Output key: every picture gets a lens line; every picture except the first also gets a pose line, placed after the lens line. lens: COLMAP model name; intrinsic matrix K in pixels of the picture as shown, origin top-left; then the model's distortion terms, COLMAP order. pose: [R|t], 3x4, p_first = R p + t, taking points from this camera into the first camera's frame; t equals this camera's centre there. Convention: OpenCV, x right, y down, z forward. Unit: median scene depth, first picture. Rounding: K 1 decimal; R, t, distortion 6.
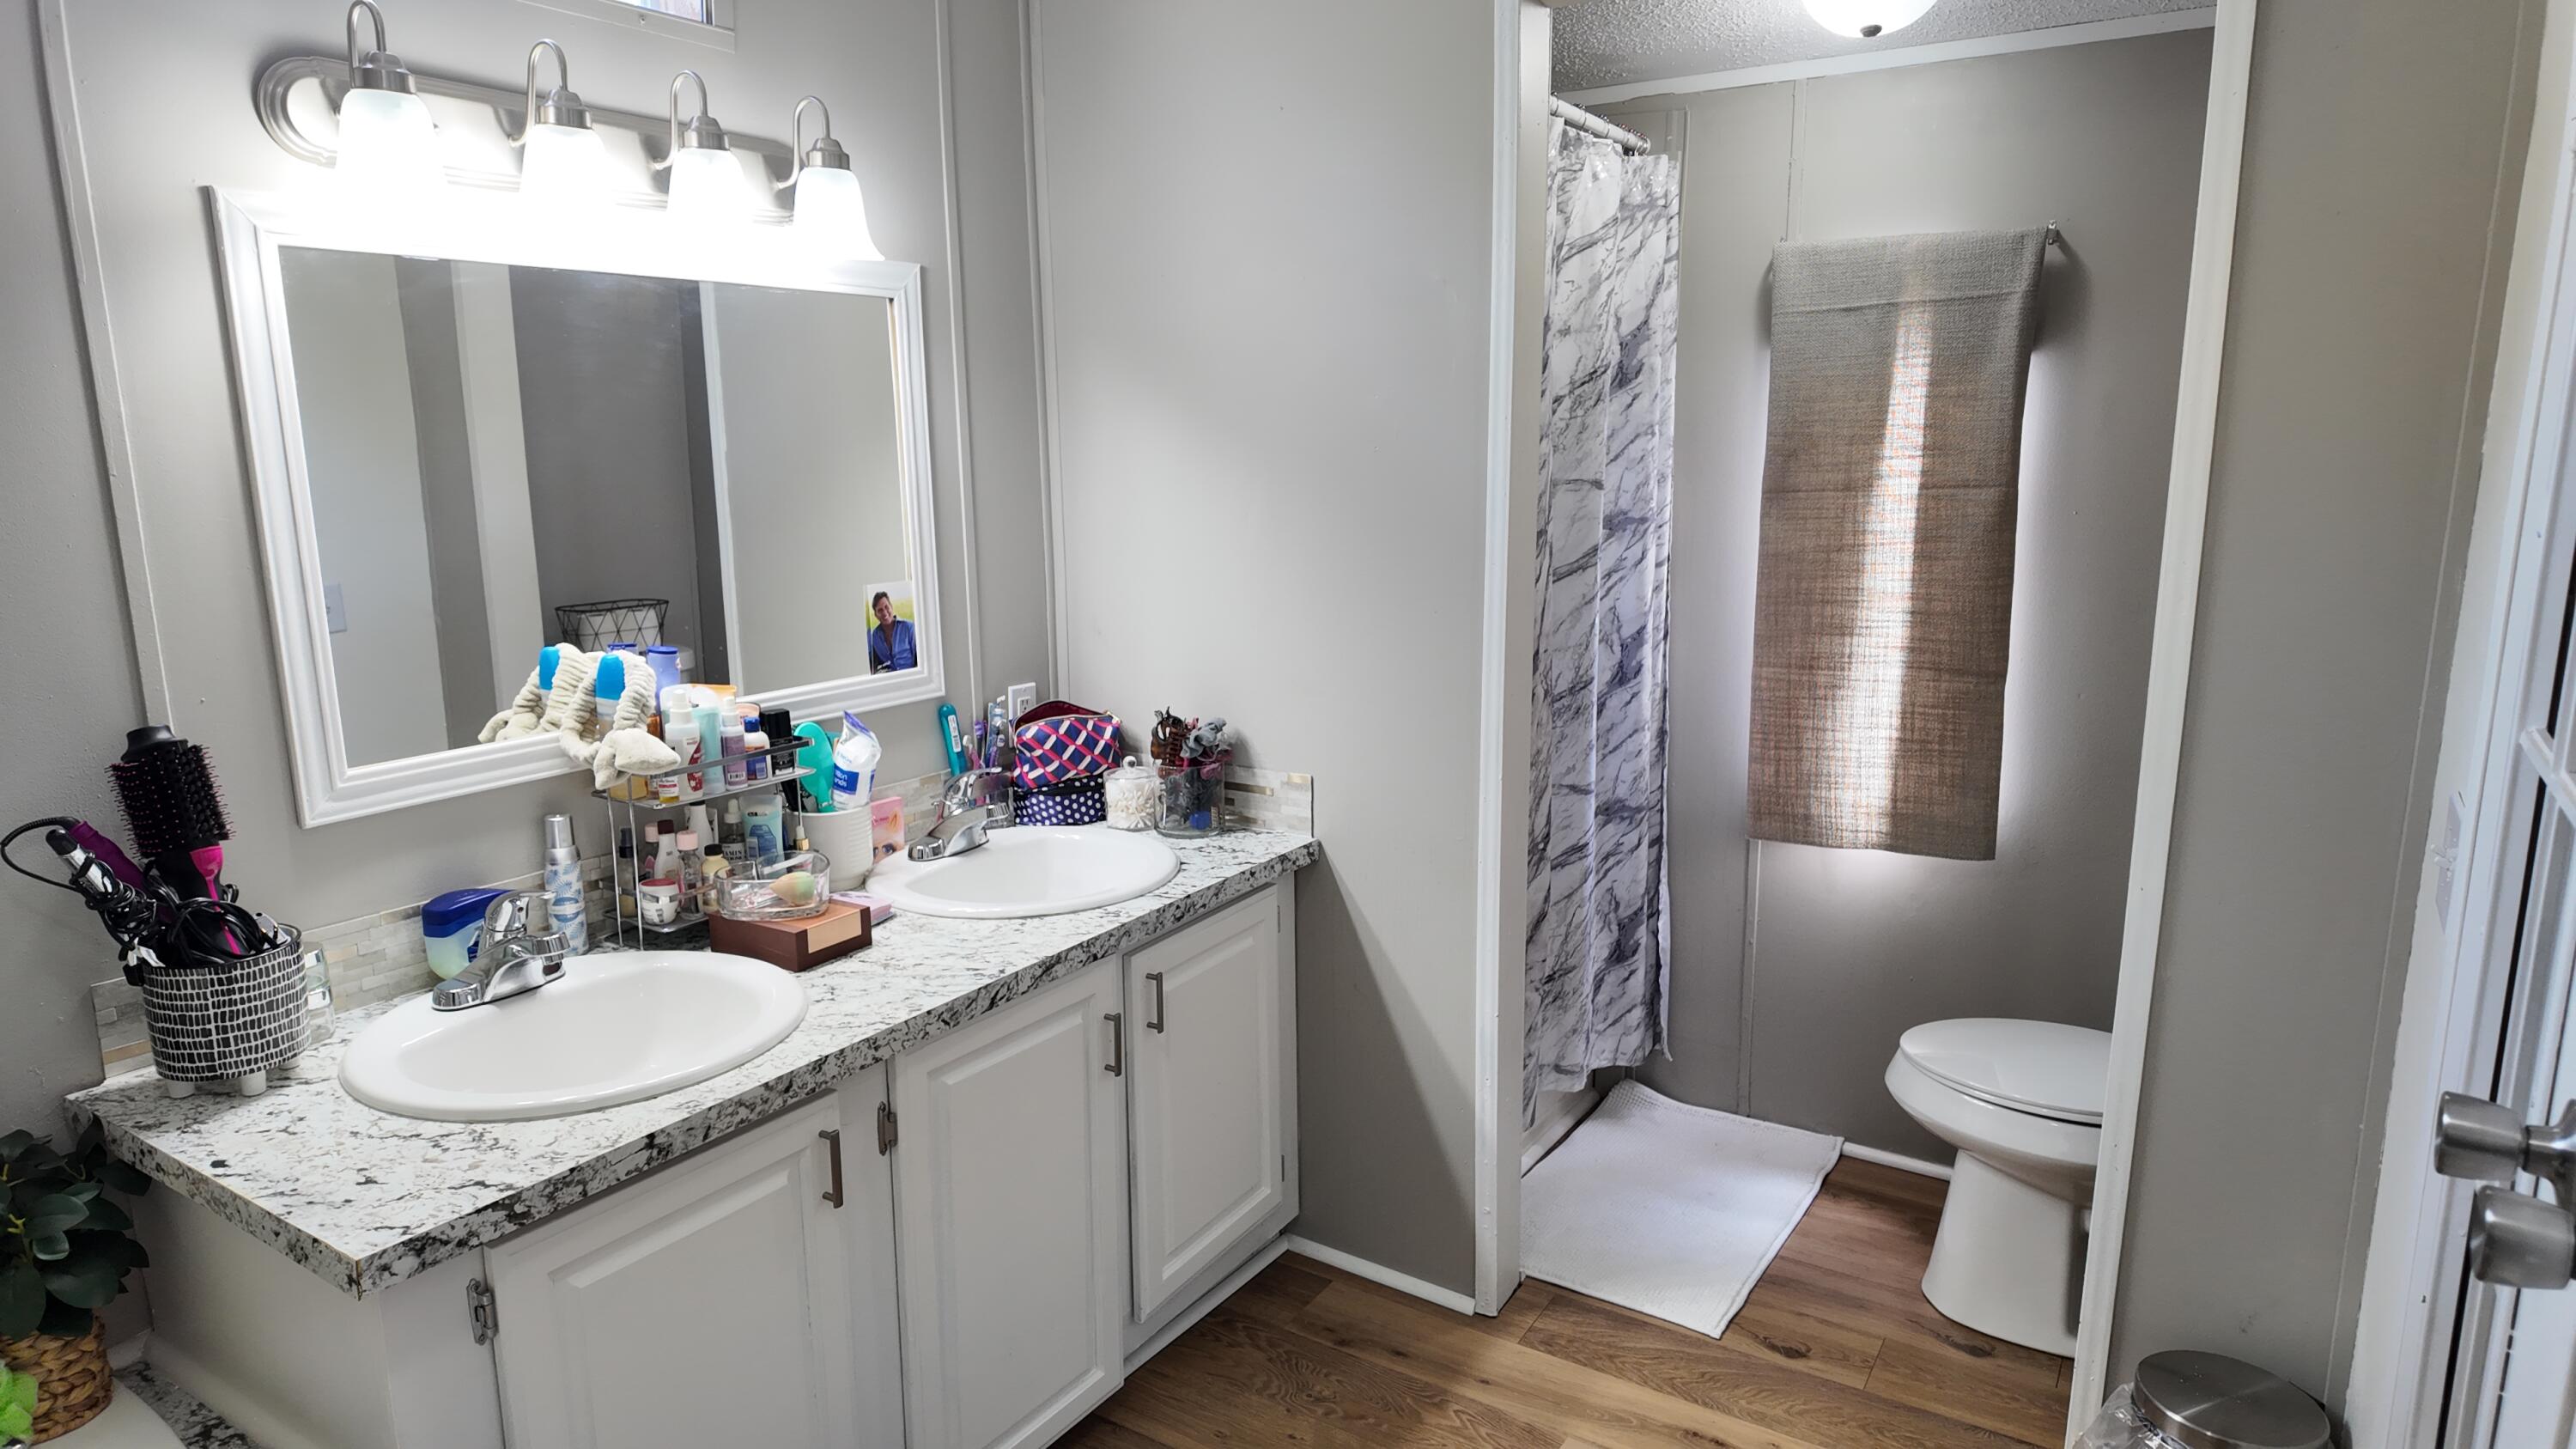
lens RADIAL K [[1522.3, 0, 1288.1], [0, 1522.3, 728.0], [0, 0, 1]] dist [0.010504, -0.016081]
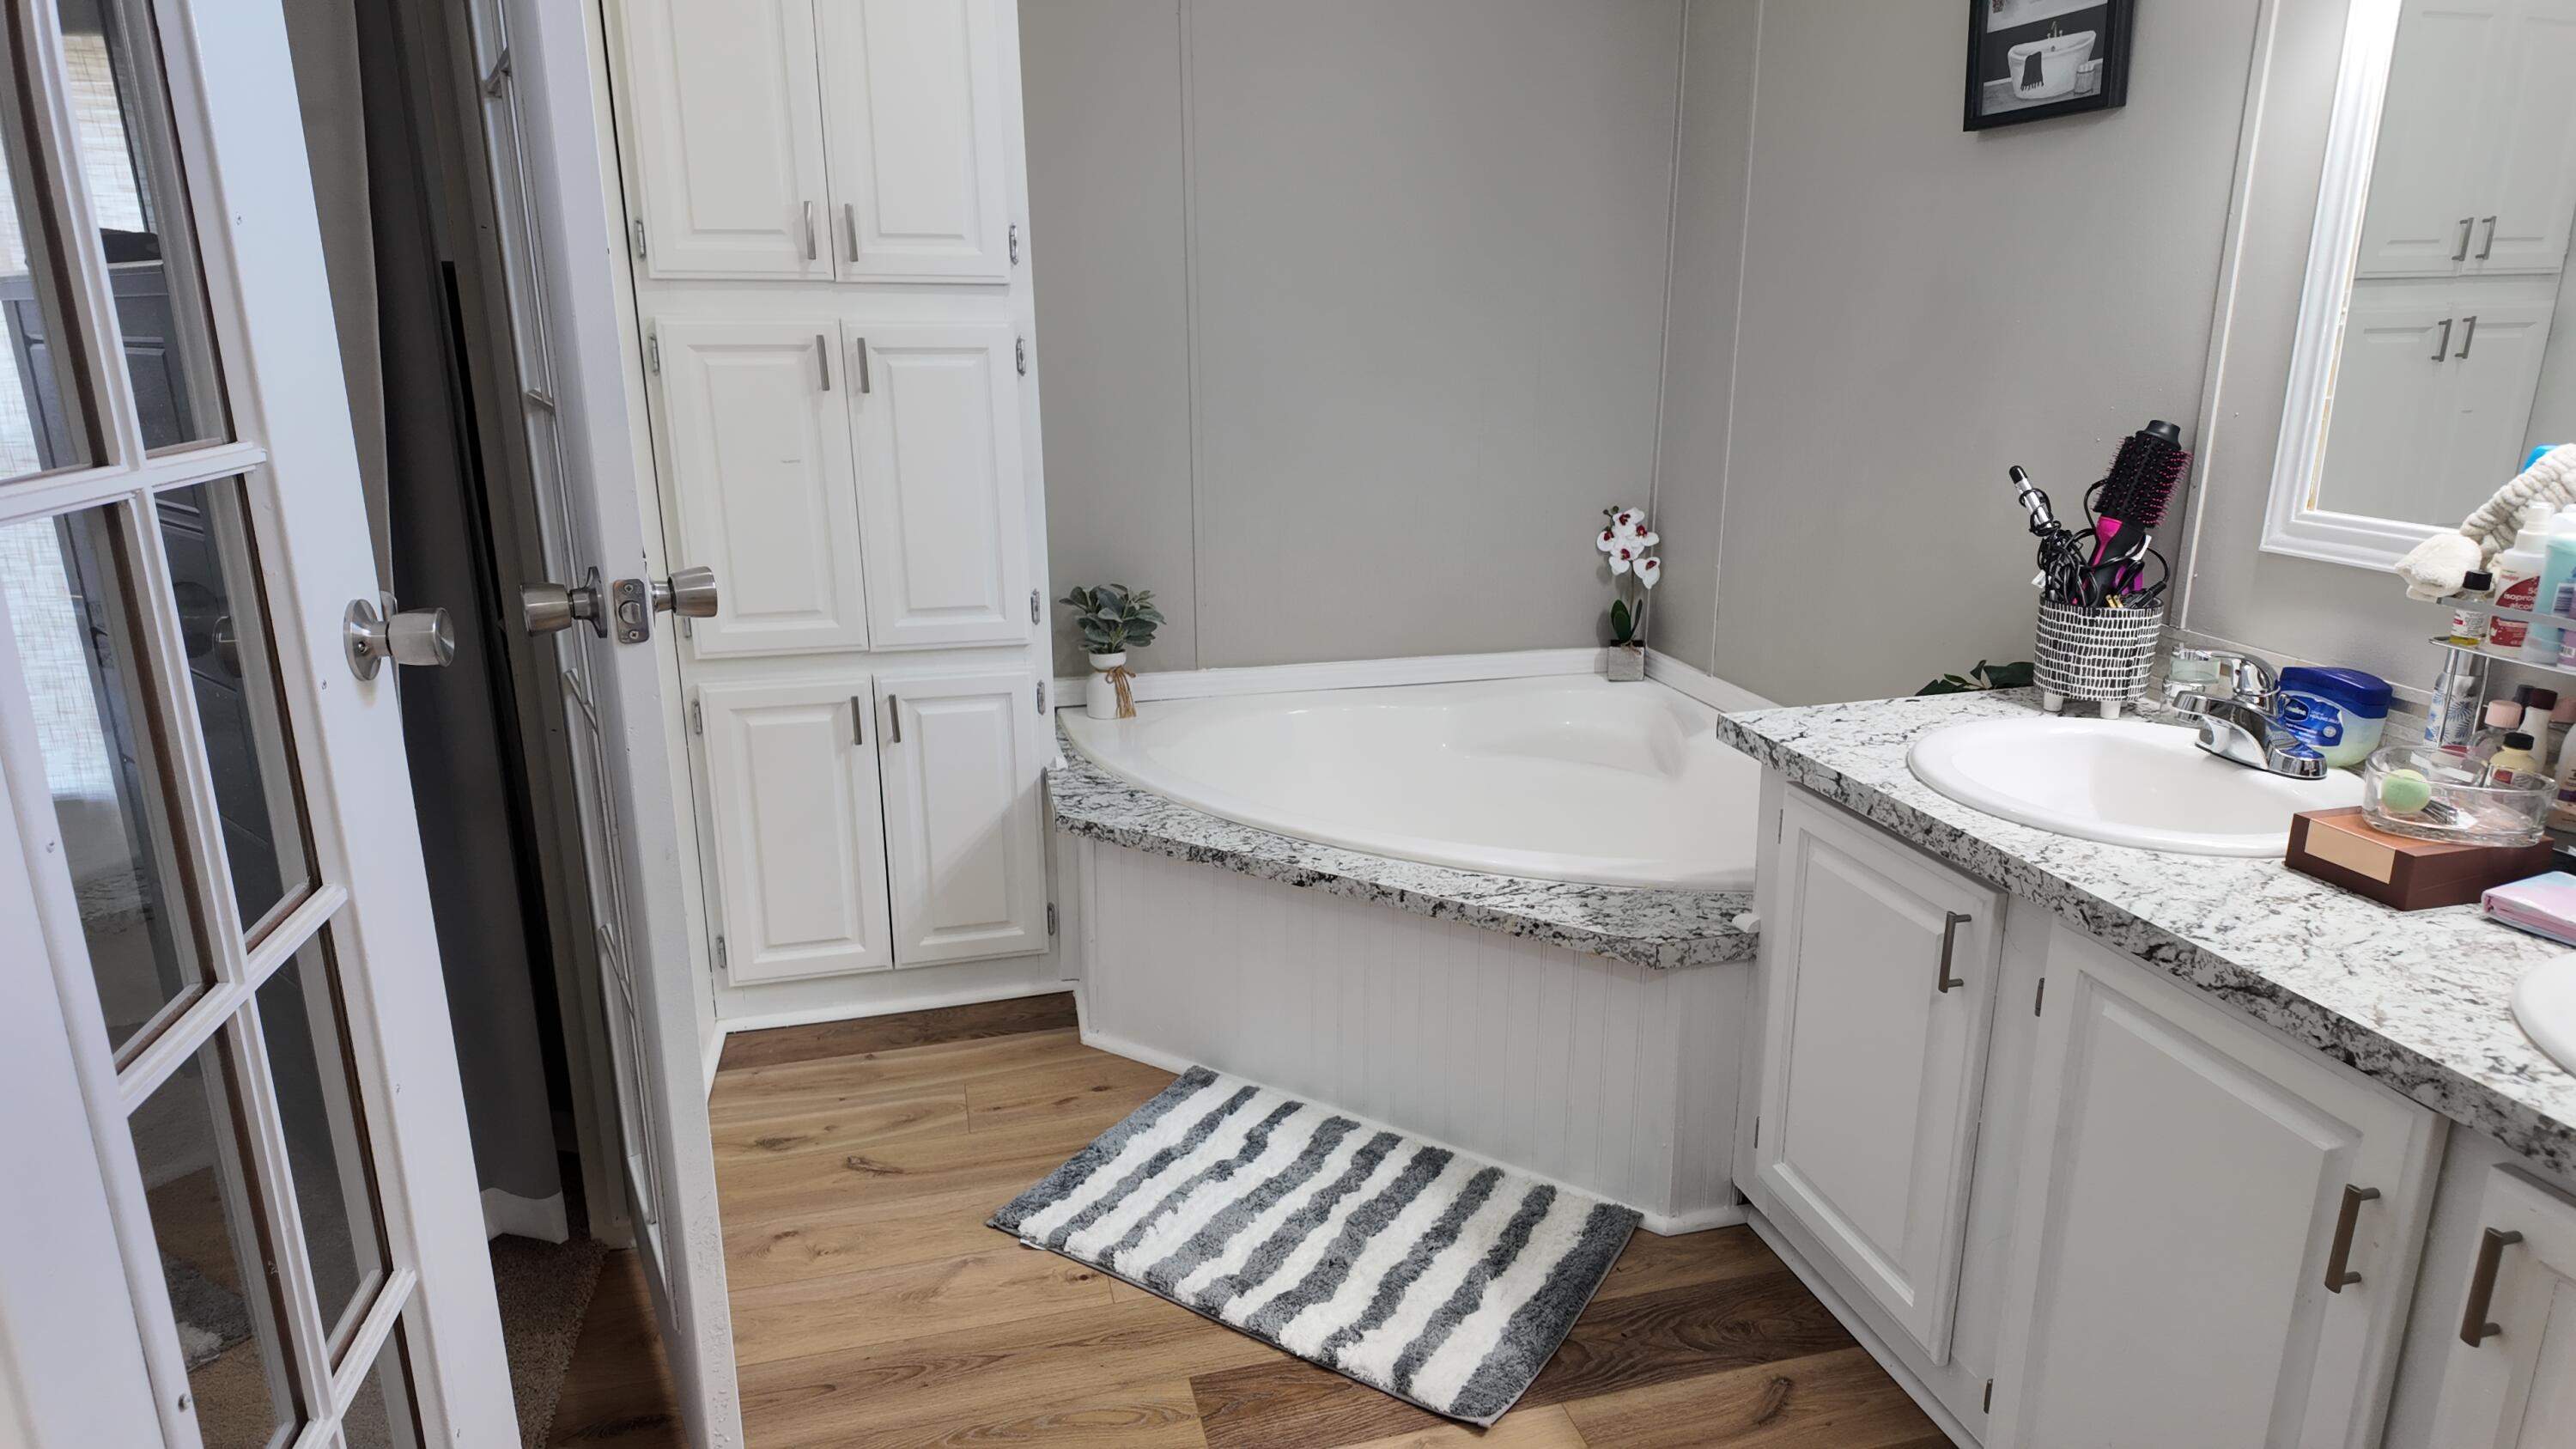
lens RADIAL K [[1522.3, 0, 1291.9], [0, 1522.3, 726.0], [0, 0, 1]] dist [0.010504, -0.016081]
pose [[-0.695045, 0.199630, -0.690695, 0.571059], [-0.126244, 0.911866, 0.390593, -0.146963], [0.707795, 0.358676, -0.608586, 1.154243]]
